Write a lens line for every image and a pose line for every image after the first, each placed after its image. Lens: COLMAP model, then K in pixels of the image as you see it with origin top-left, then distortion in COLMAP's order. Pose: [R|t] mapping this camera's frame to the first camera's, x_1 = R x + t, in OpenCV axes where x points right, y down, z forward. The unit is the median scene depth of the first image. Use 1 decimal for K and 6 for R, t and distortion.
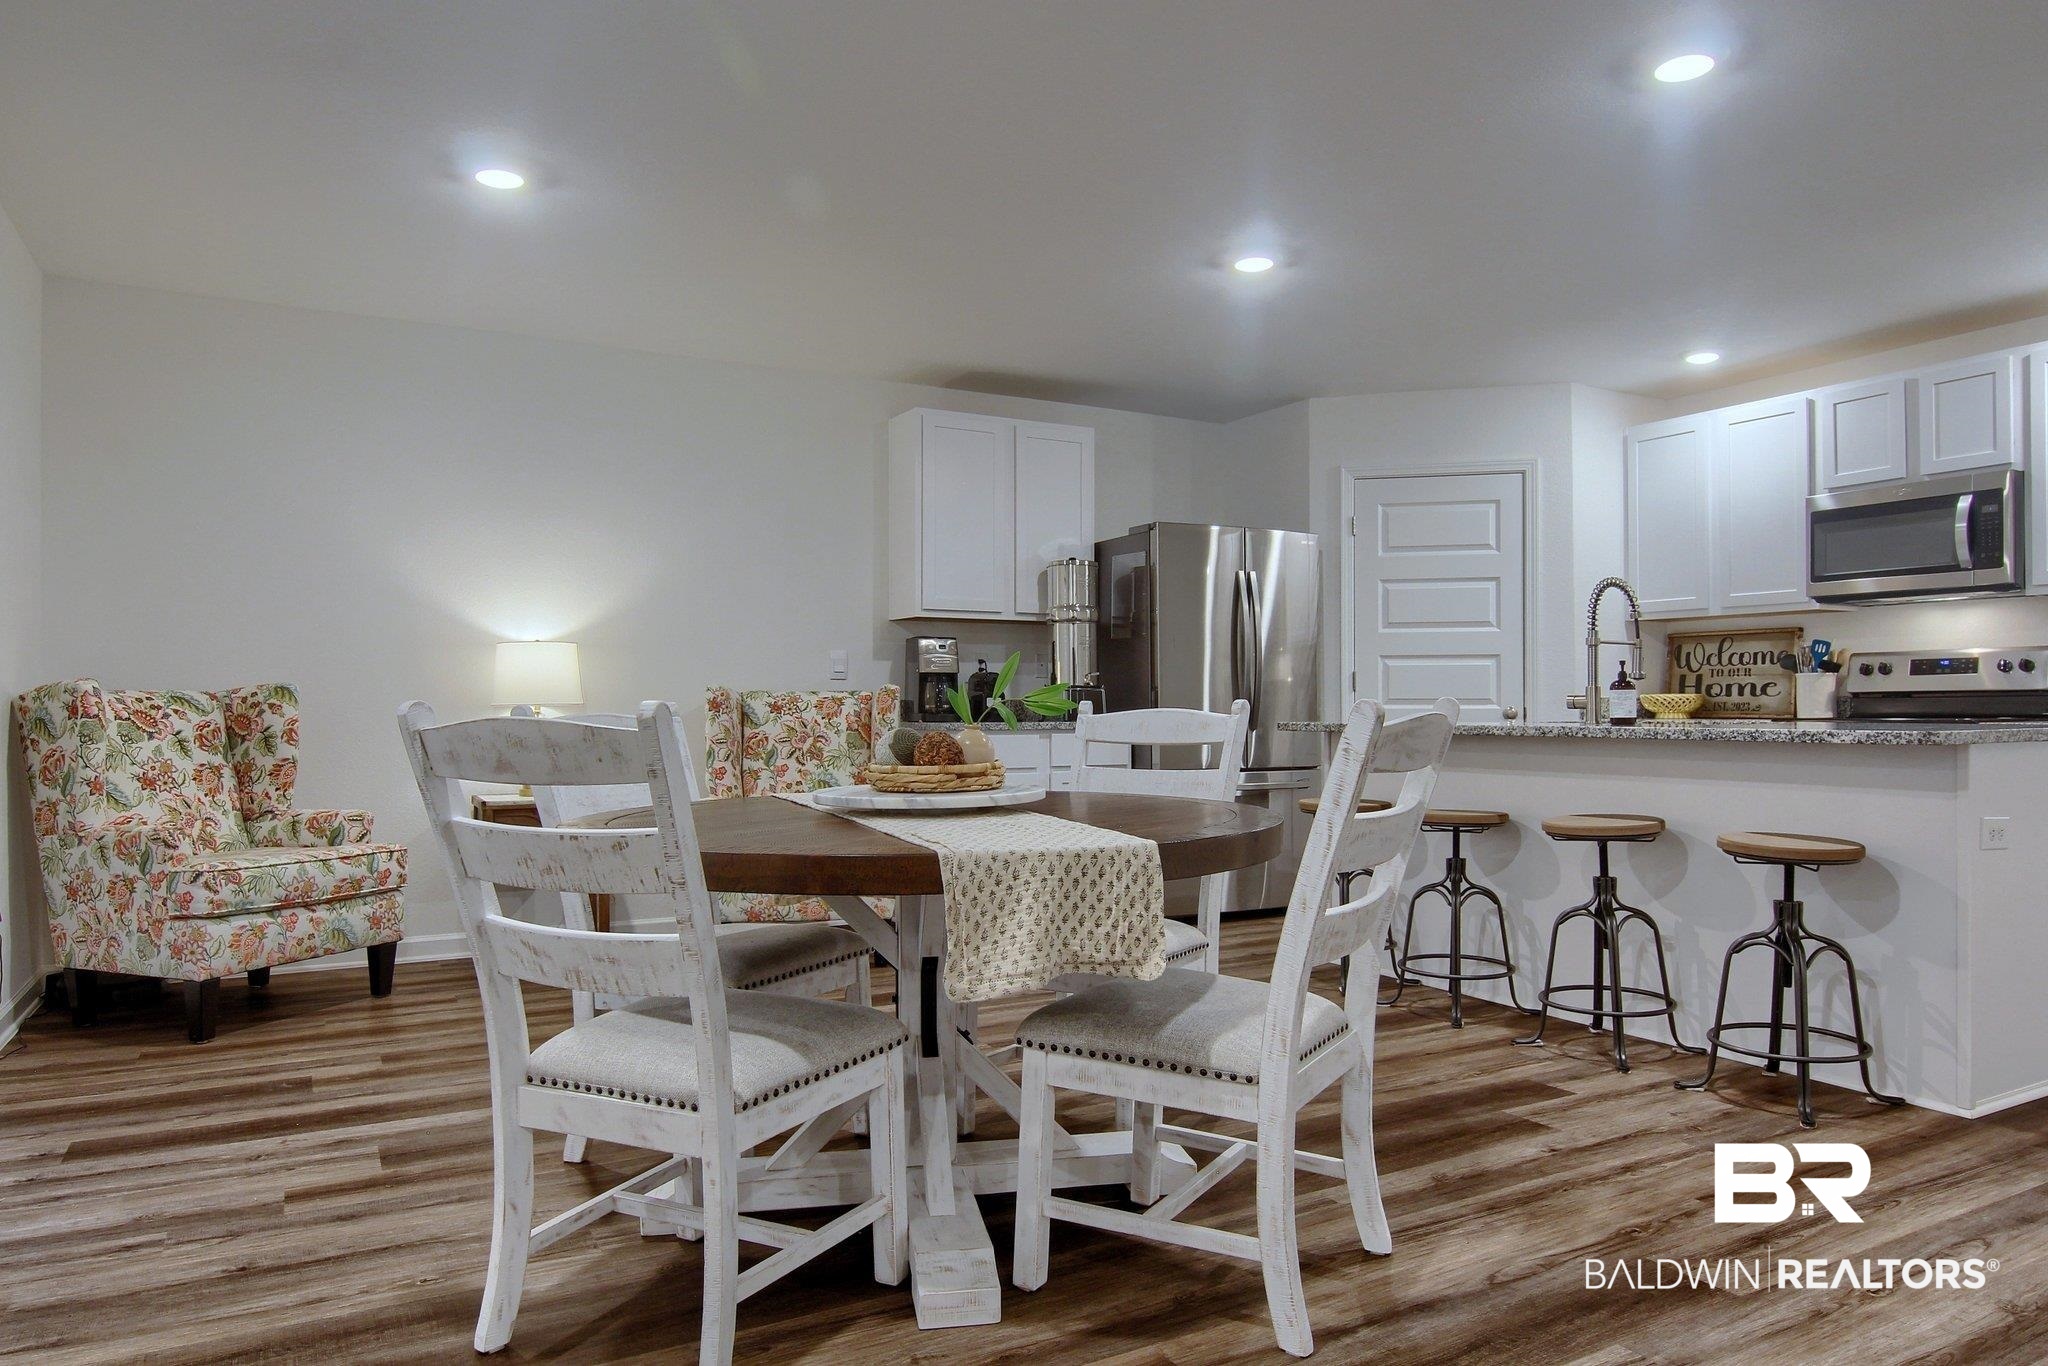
lens RADIAL K [[1373.8, 0, 1026.7], [0, 1373.8, 694.0], [0, 0, 1]] dist [-0.006210, -0.005822]
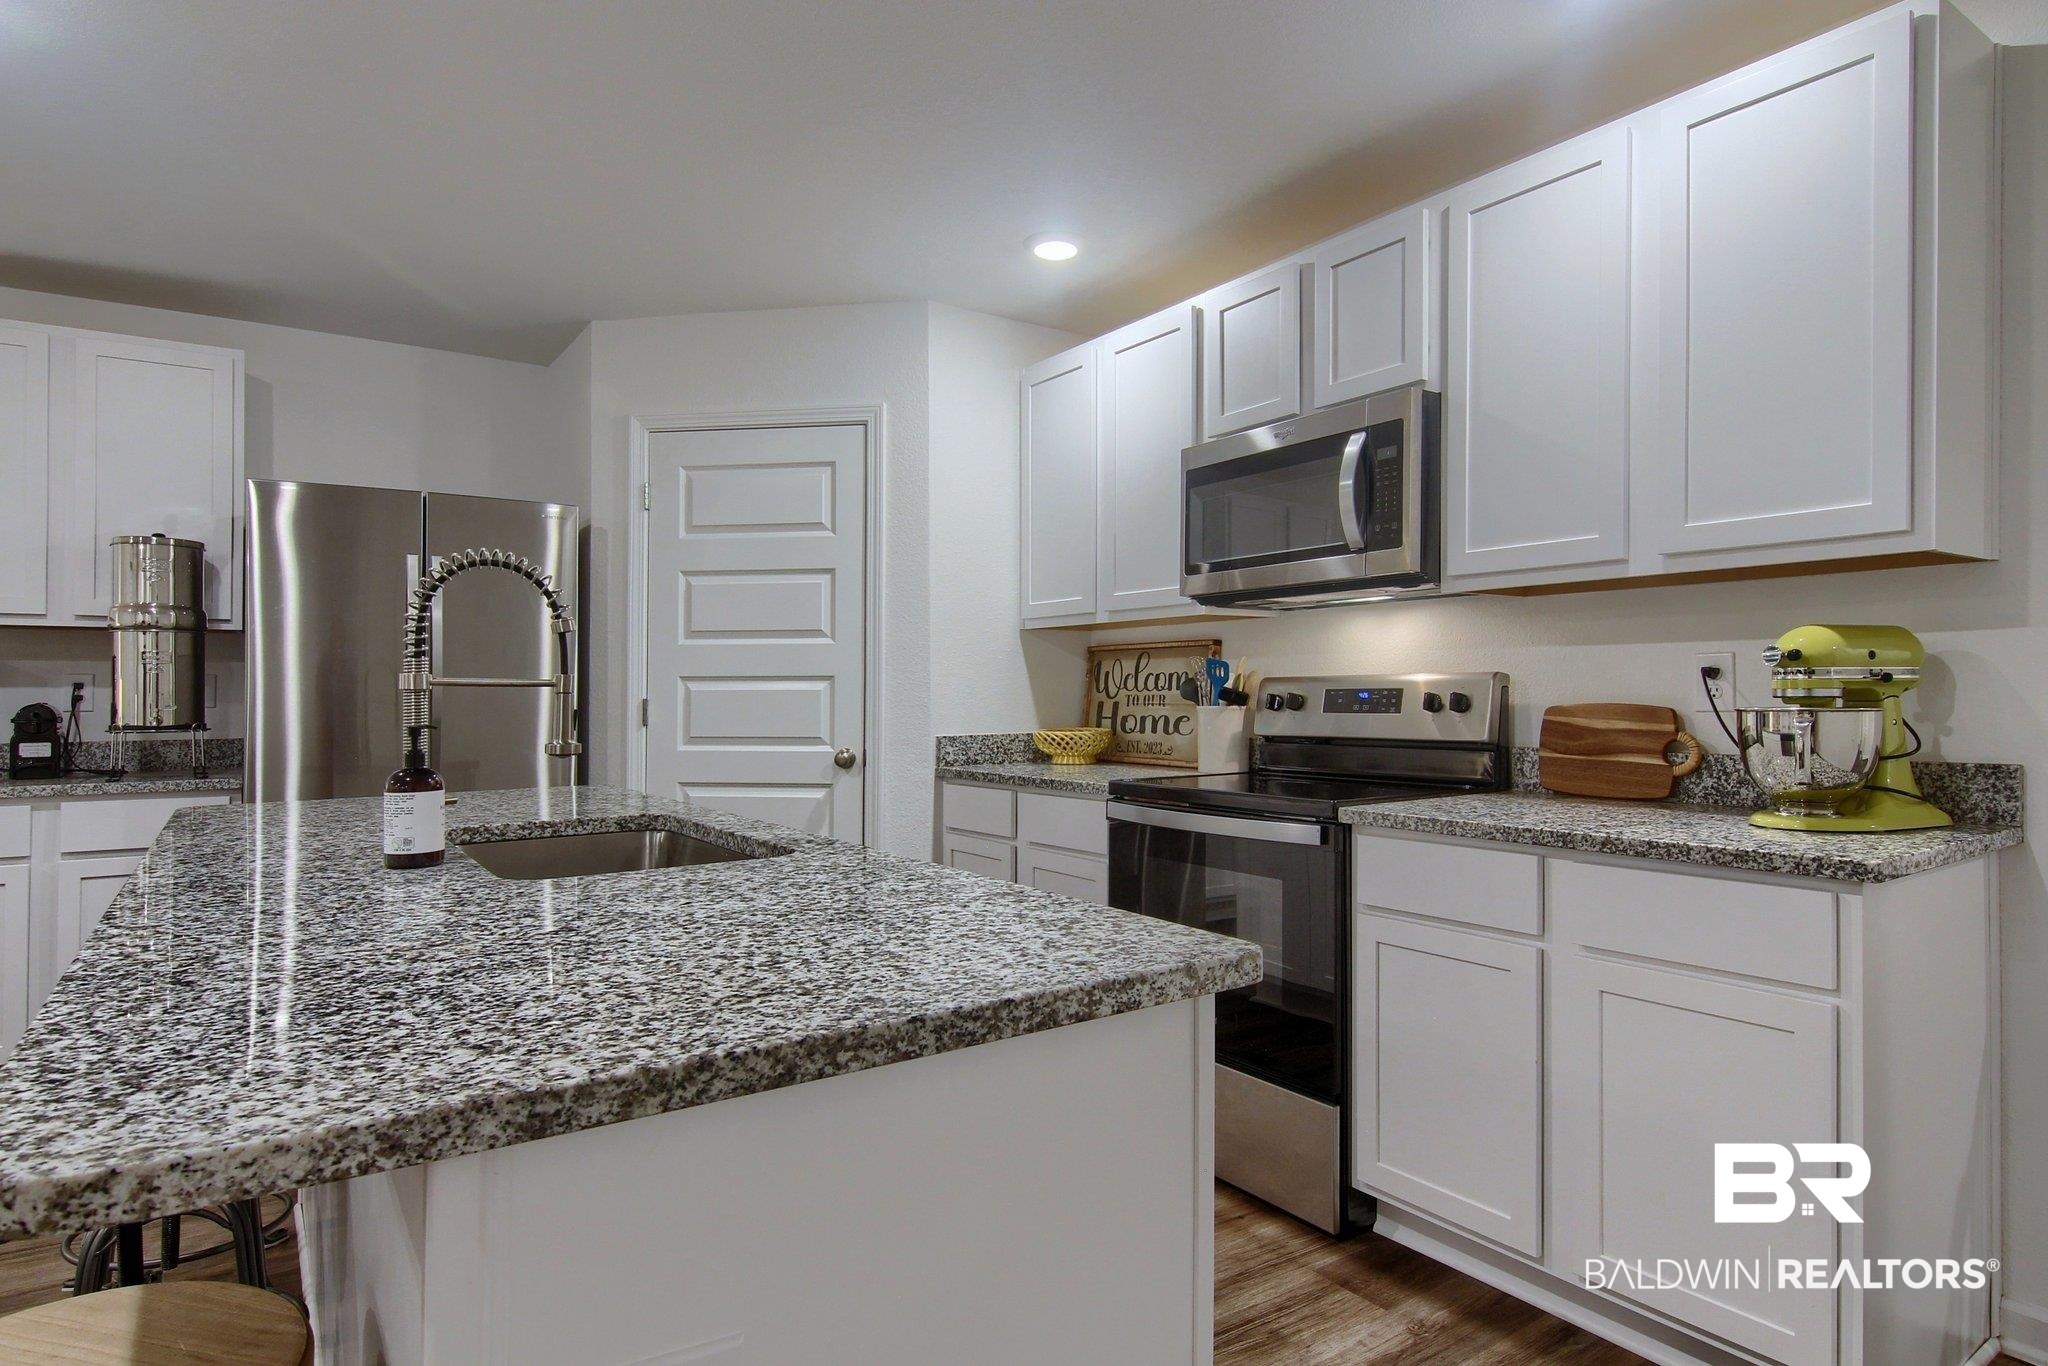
lens RADIAL K [[1139.3, 0, 1017.7], [0, 1139.3, 681.8], [0, 0, 1]] dist [-0.008977, -0.002657]
pose [[0.997084, -0.000589, 0.076308, 0.416689], [0.000580, 1.000000, 0.000140, -0.026864], [-0.076308, -0.000095, 0.997084, 0.416262]]
